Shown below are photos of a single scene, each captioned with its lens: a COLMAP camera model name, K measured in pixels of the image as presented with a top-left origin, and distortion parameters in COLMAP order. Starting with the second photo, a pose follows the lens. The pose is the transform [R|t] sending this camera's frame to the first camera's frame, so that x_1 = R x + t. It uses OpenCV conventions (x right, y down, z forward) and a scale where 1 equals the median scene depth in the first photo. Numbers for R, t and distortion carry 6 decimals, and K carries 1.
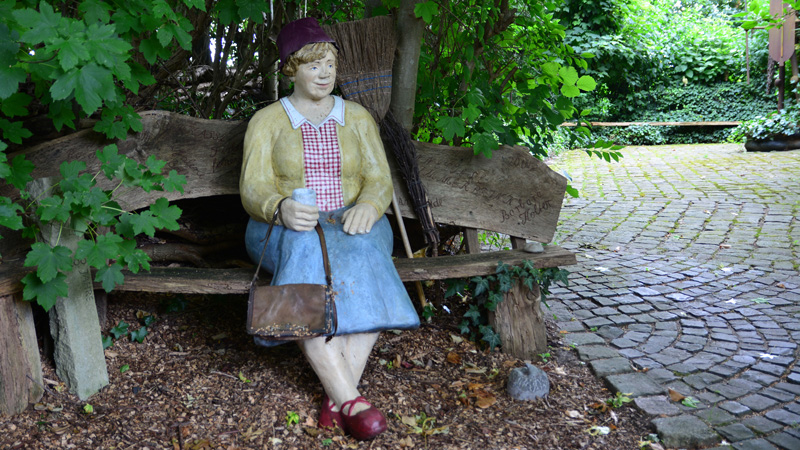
lens RADIAL K [[790.0, 0, 401.6], [0, 790.0, 182.1], [0, 0, 1]] dist [-0.017598, 0.000000]
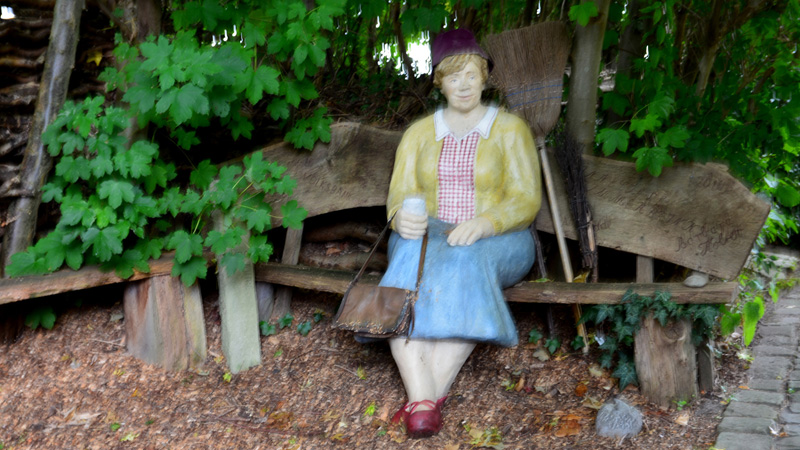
lens RADIAL K [[1047.2, 0, 398.9], [0, 1047.2, 230.6], [0, 0, 1]] dist [0.095438, 0.000000]
pose [[0.846671, 0.056113, -0.529150, 0.543201], [-0.046993, 0.998424, 0.030686, 0.007986], [0.530038, -0.001115, 0.847973, -0.164736]]
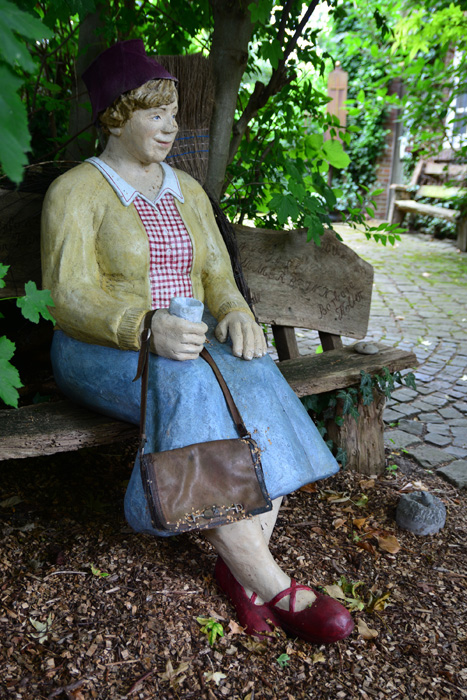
lens RADIAL K [[666.2, 0, 234.8], [0, 666.2, 343.0], [0, 0, 1]] dist [-0.037998, 0.000000]
pose [[0.908948, -0.057061, 0.412986, -0.298936], [-0.006982, 0.988367, 0.151927, -0.037785], [-0.416851, -0.140977, 0.897976, 0.423521]]
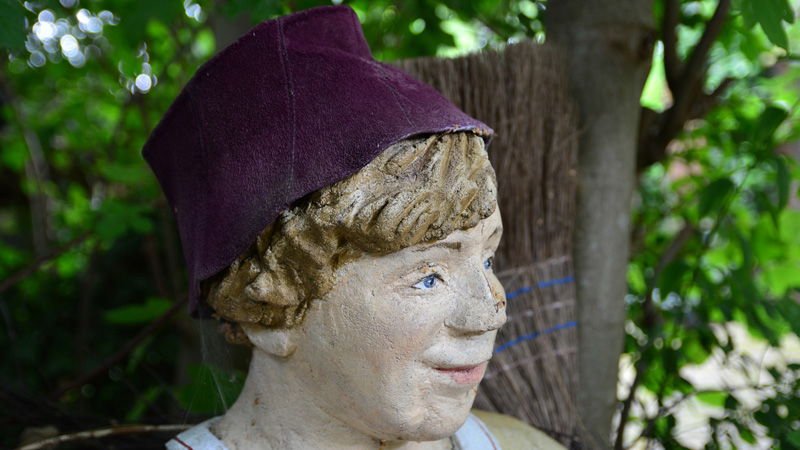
lens RADIAL K [[1047.2, 0, 400.4], [0, 1047.2, 223.7], [0, 0, 1]] dist [0.095438, 0.000000]
pose [[0.944797, -0.032071, 0.326083, -0.191315], [0.075538, 0.989710, -0.121524, -0.128641], [-0.318831, 0.139447, 0.937497, 0.783100]]
